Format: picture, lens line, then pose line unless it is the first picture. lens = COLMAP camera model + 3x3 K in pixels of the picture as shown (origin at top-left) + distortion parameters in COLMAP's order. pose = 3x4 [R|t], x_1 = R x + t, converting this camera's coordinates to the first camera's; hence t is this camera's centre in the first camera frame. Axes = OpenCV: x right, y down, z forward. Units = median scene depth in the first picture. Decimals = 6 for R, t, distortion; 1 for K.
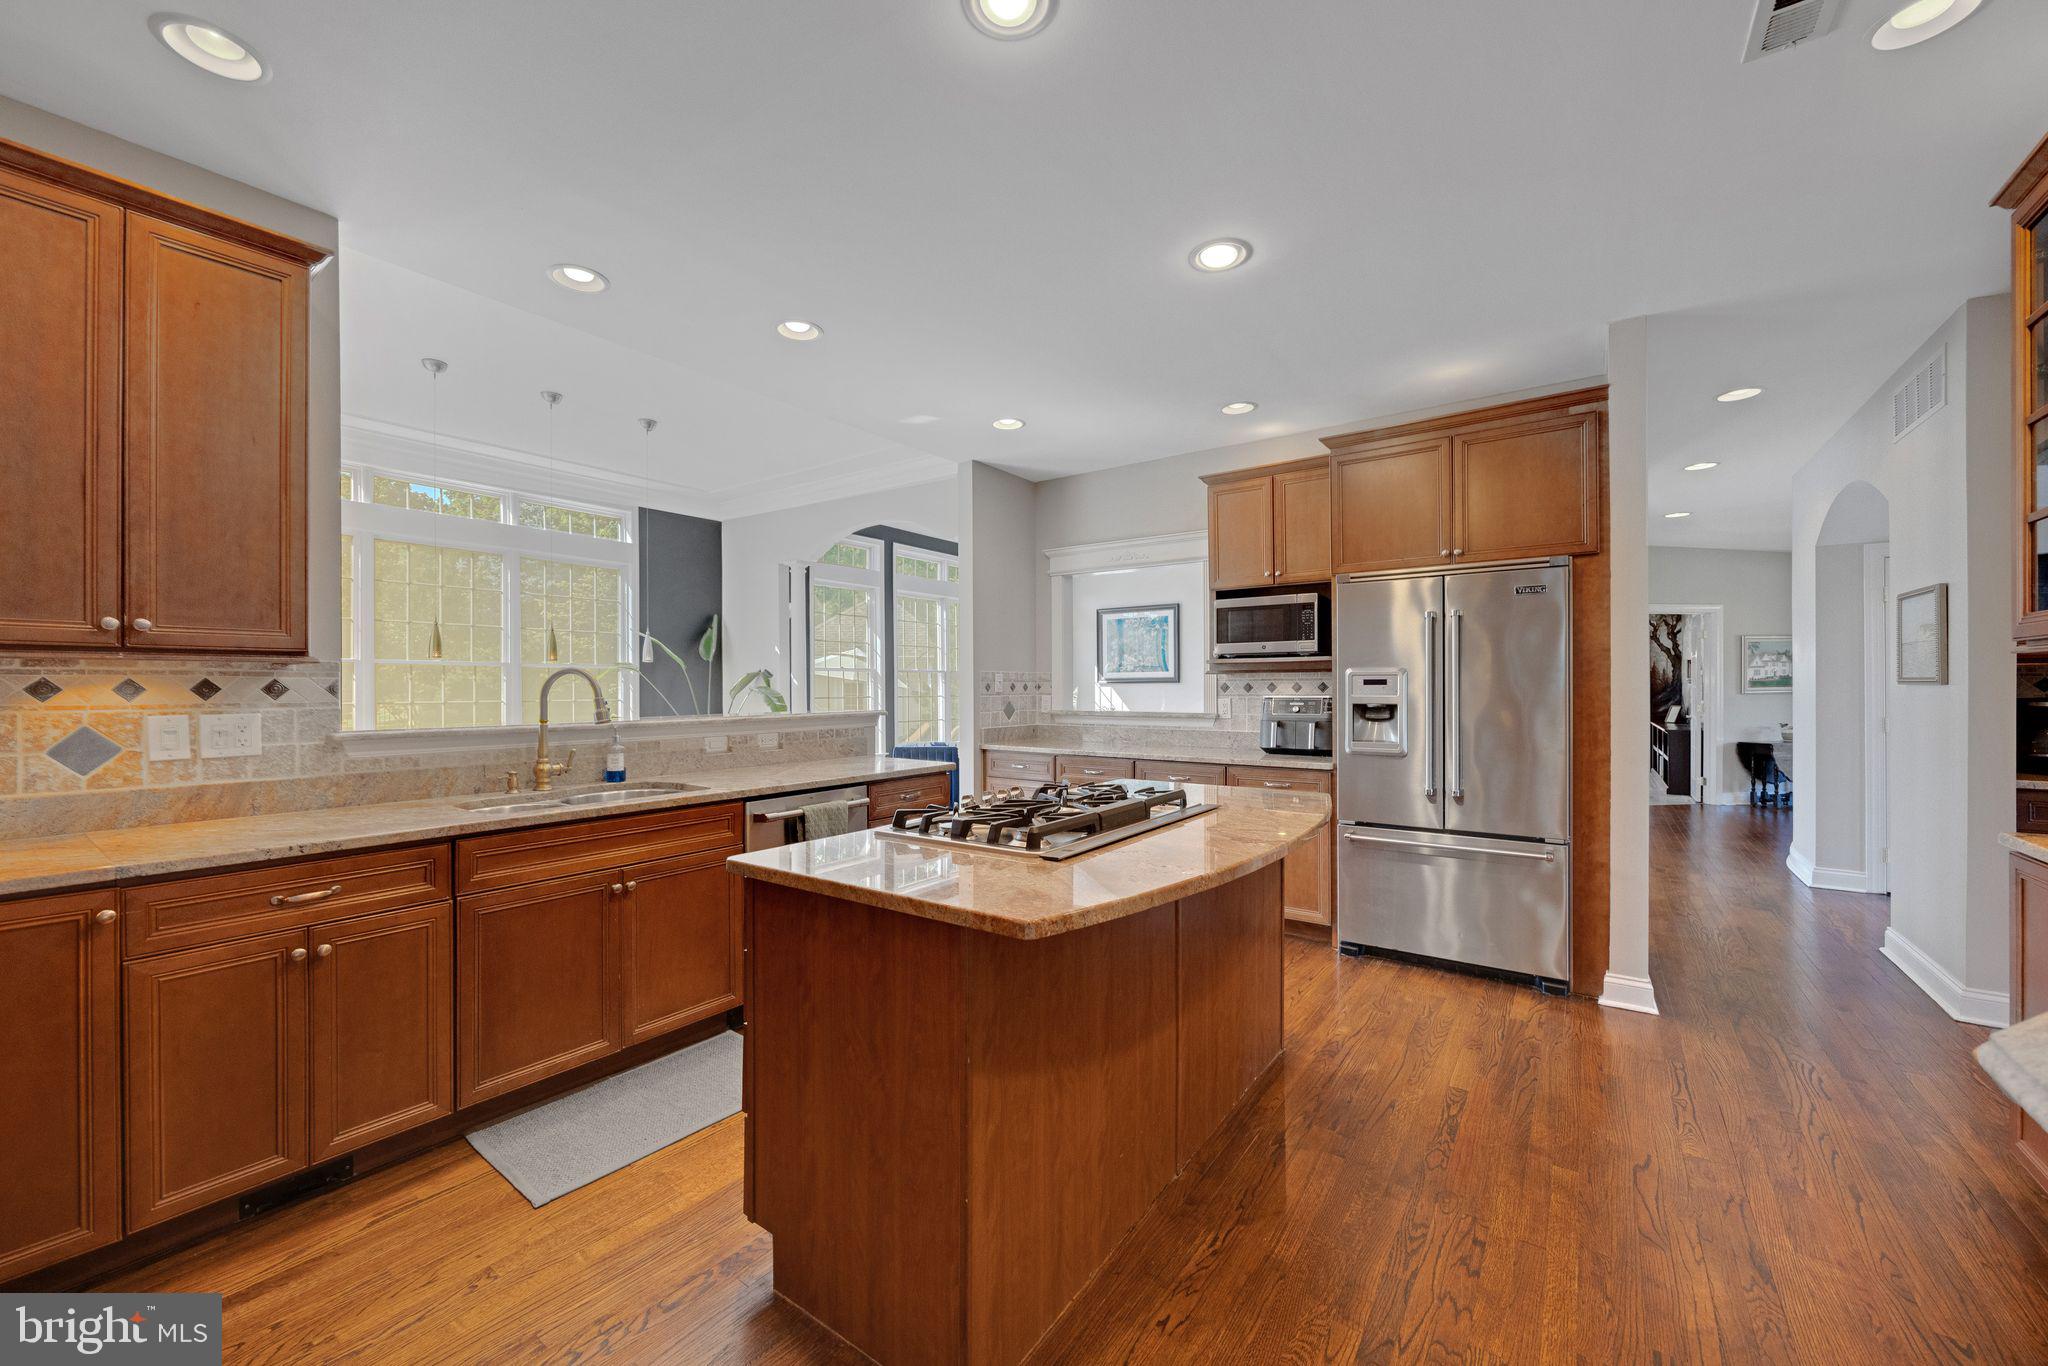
lens RADIAL K [[792.5, 0, 1023.1], [0, 792.5, 683.4], [0, 0, 1]] dist [-0.002672, -0.000163]
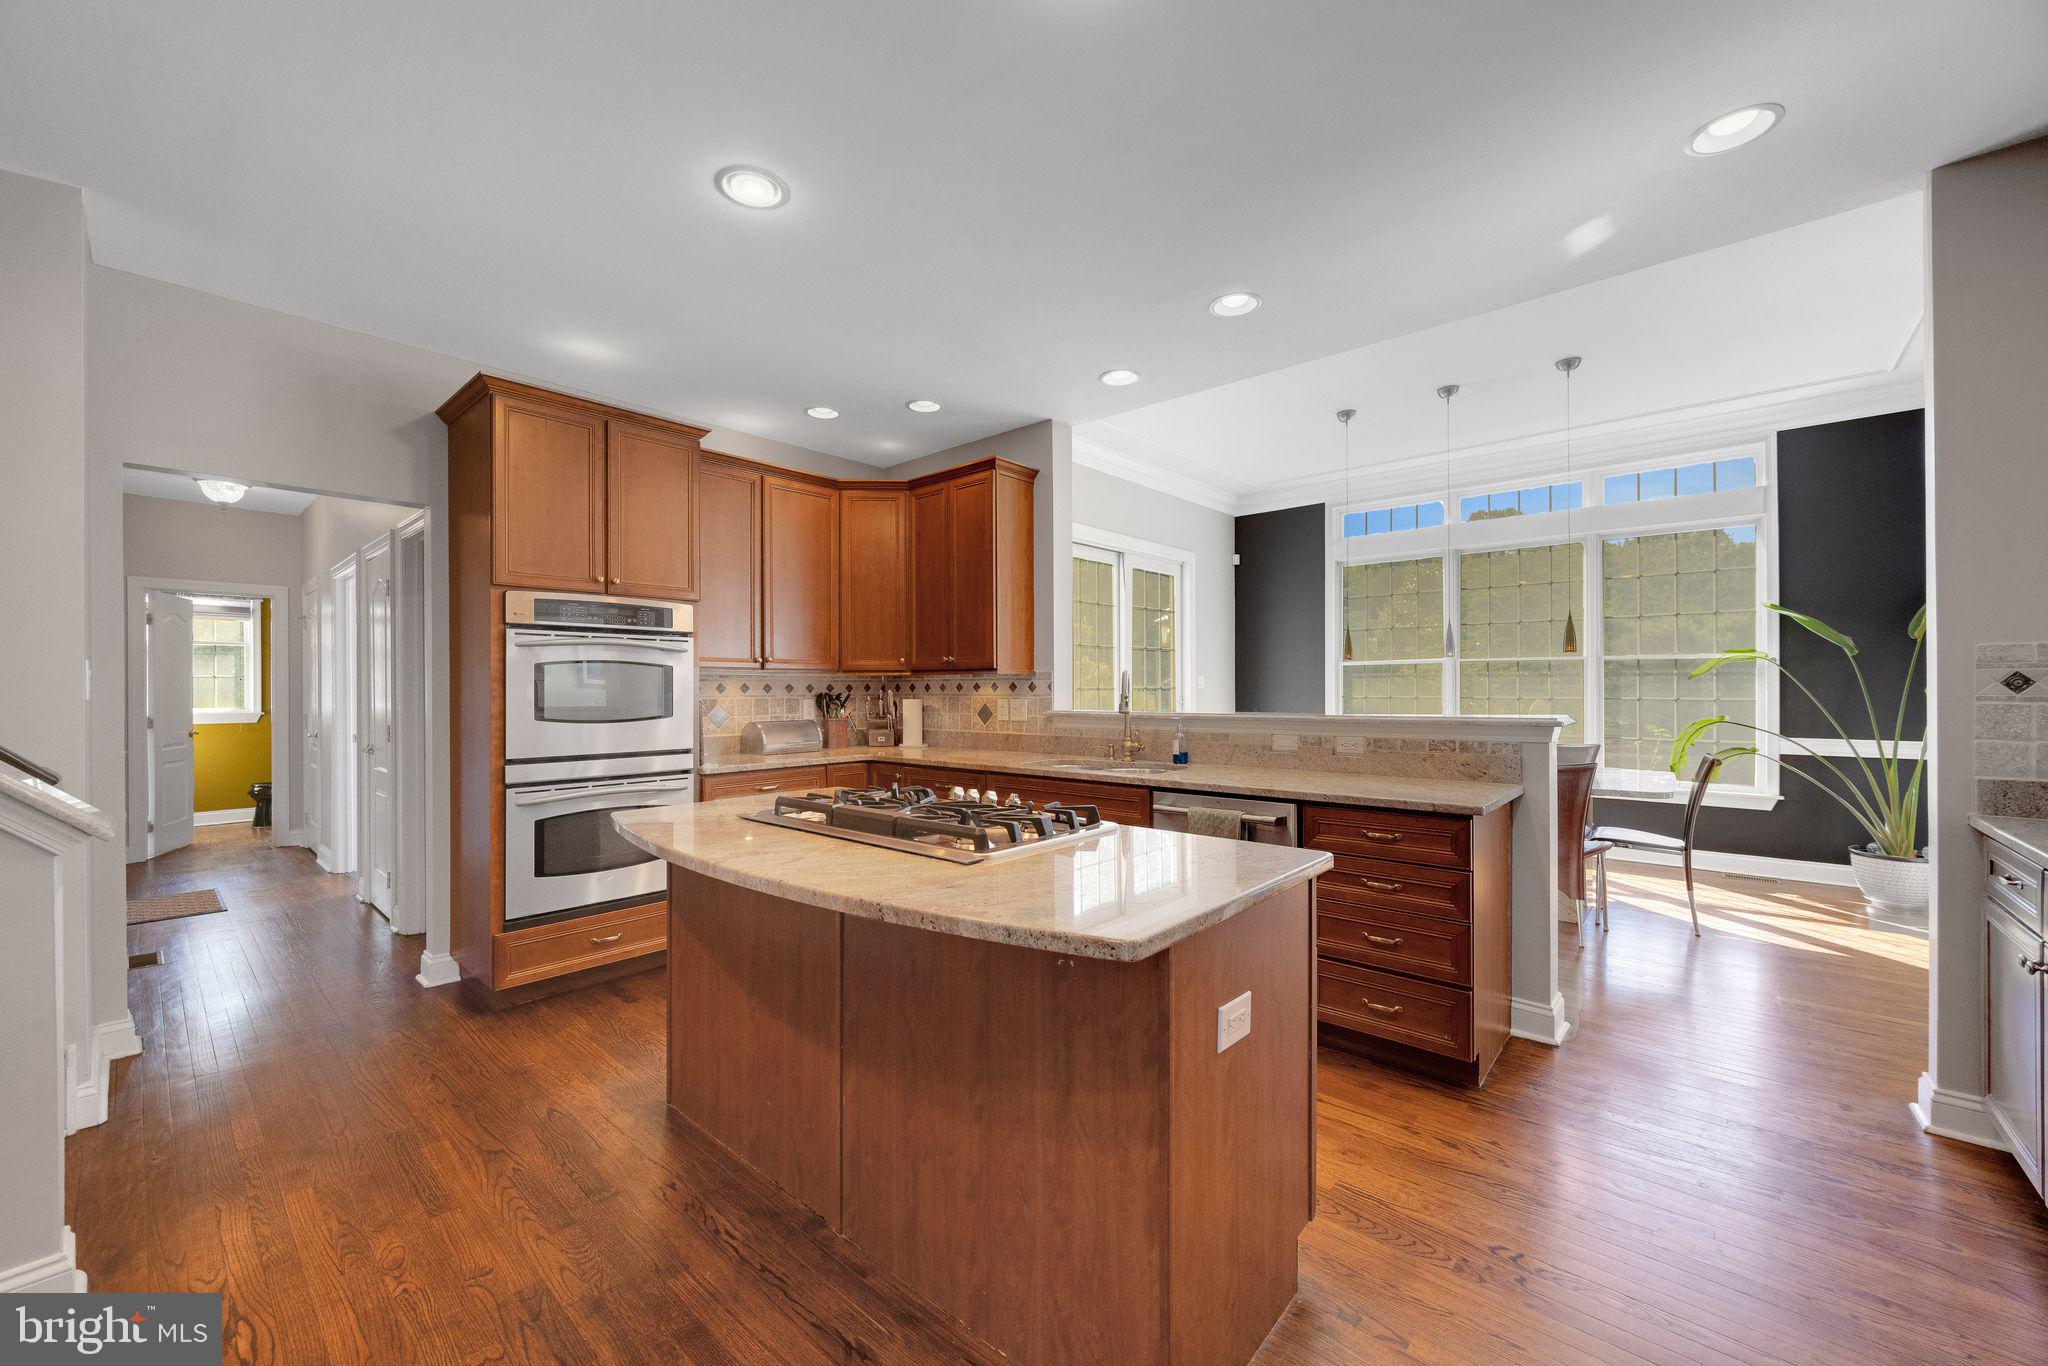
lens RADIAL K [[792.5, 0, 1010.1], [0, 792.5, 688.2], [0, 0, 1]] dist [-0.002672, -0.000163]
pose [[-0.110647, 0.004674, -0.993849, 0.906033], [0.010567, 0.999938, 0.003526, 0.002898], [0.993804, -0.010112, -0.110689, 1.108203]]
